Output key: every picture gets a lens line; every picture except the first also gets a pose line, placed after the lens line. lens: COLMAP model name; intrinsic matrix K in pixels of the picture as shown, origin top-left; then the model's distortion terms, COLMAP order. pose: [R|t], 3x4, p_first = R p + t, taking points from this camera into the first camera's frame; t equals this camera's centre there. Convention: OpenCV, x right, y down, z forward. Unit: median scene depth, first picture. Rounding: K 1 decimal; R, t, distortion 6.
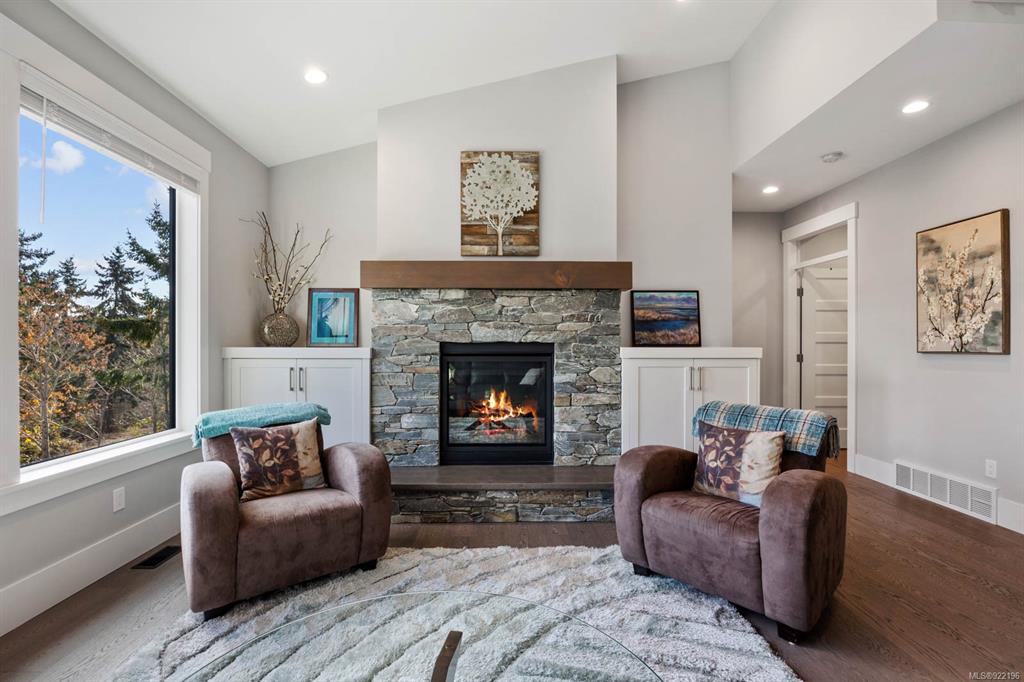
lens RADIAL K [[463.1, 0, 509.4], [0, 463.1, 345.2], [0, 0, 1]] dist [-0.018979, 0.000322]
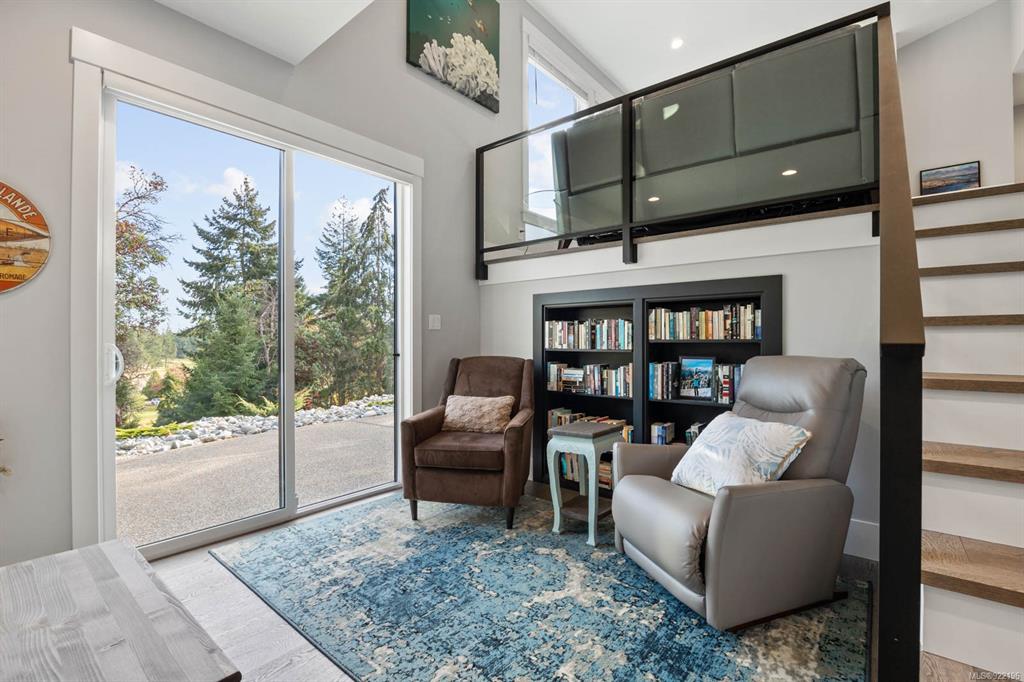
lens RADIAL K [[463.1, 0, 509.4], [0, 463.1, 345.2], [0, 0, 1]] dist [-0.018979, 0.000322]
pose [[0.753601, 0.003998, -0.657320, 0.268298], [-0.002905, 0.999992, 0.002751, 0.552568], [0.657326, -0.000164, 0.753606, -1.264387]]
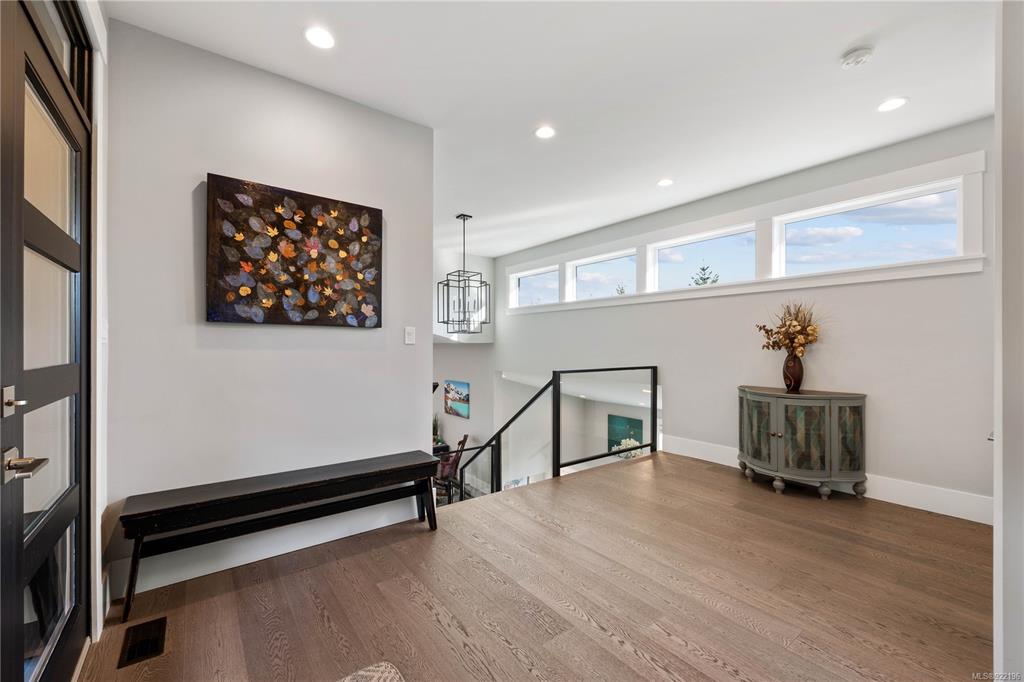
lens RADIAL K [[418.9, 0, 511.1], [0, 418.9, 338.6], [0, 0, 1]] dist [-0.002336, -0.000015]
pose [[-0.808636, -0.008927, -0.588241, 1.860669], [-0.000868, 0.999902, -0.013981, -0.877060], [0.588308, -0.010795, -0.808565, 1.446783]]
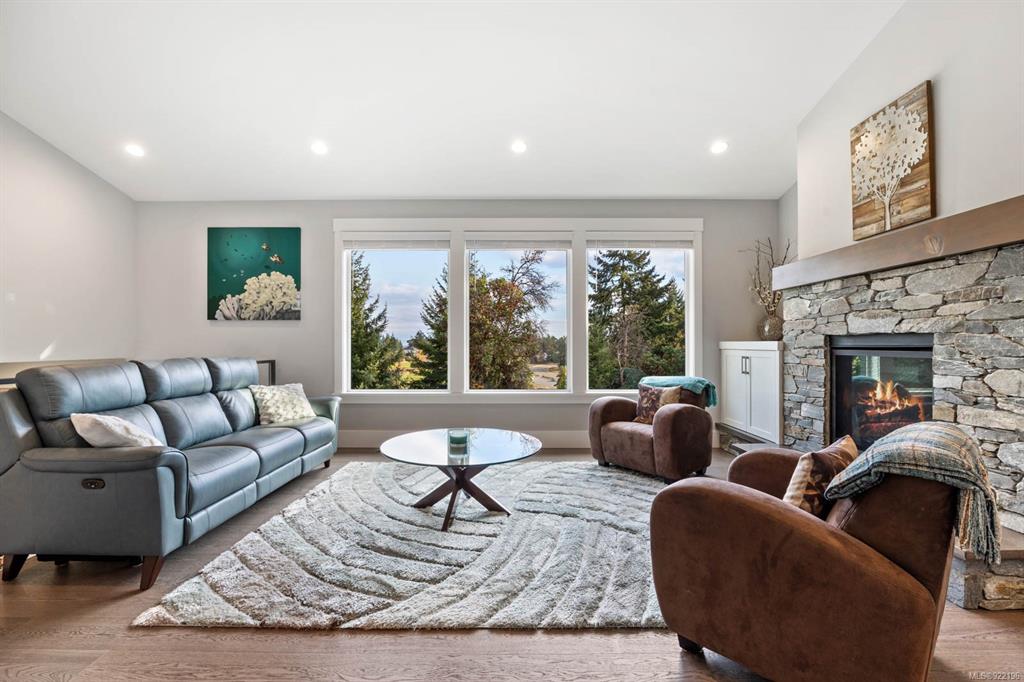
lens RADIAL K [[442.4, 0, 509.9], [0, 442.4, 341.4], [0, 0, 1]] dist [-0.010785, 0.000460]
pose [[-0.028071, -0.006576, -0.999584, 0.809346], [0.000096, 0.999978, -0.006581, 0.012660], [0.999606, -0.000281, -0.028070, 0.345460]]
